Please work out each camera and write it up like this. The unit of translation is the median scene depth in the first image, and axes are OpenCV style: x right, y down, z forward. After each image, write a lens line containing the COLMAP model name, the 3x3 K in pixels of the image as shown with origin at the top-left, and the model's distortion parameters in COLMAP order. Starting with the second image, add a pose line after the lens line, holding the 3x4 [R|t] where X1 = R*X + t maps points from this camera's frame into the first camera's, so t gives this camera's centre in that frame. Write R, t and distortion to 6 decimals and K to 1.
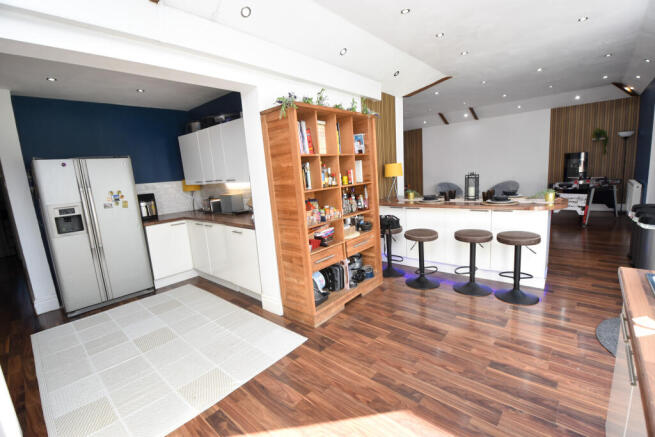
lens RADIAL K [[297.8, 0, 328.8], [0, 297.8, 217.7], [0, 0, 1]] dist [-0.005004, -0.001924]
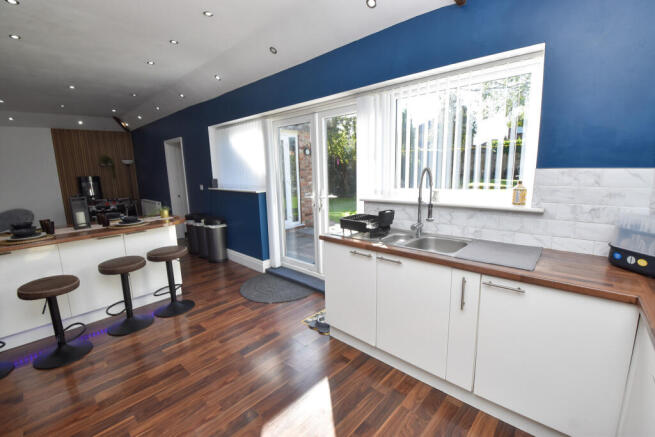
lens RADIAL K [[297.8, 0, 326.8], [0, 297.8, 218.8], [0, 0, 1]] dist [-0.005004, -0.001924]
pose [[0.028855, -0.109416, 0.993577, -0.336317], [0.192416, 0.976009, 0.101893, -0.043424], [-0.980889, 0.188240, 0.049216, 0.332292]]
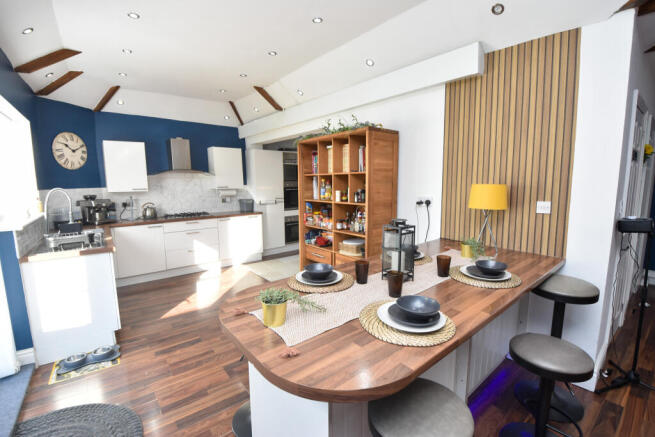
lens RADIAL K [[297.8, 0, 323.3], [0, 297.8, 216.9], [0, 0, 1]] dist [-0.005004, -0.001924]
pose [[-0.185180, 0.192245, -0.963717, 1.044415], [-0.133757, 0.966621, 0.218526, -0.268584], [0.973559, 0.169370, -0.153285, 1.057593]]
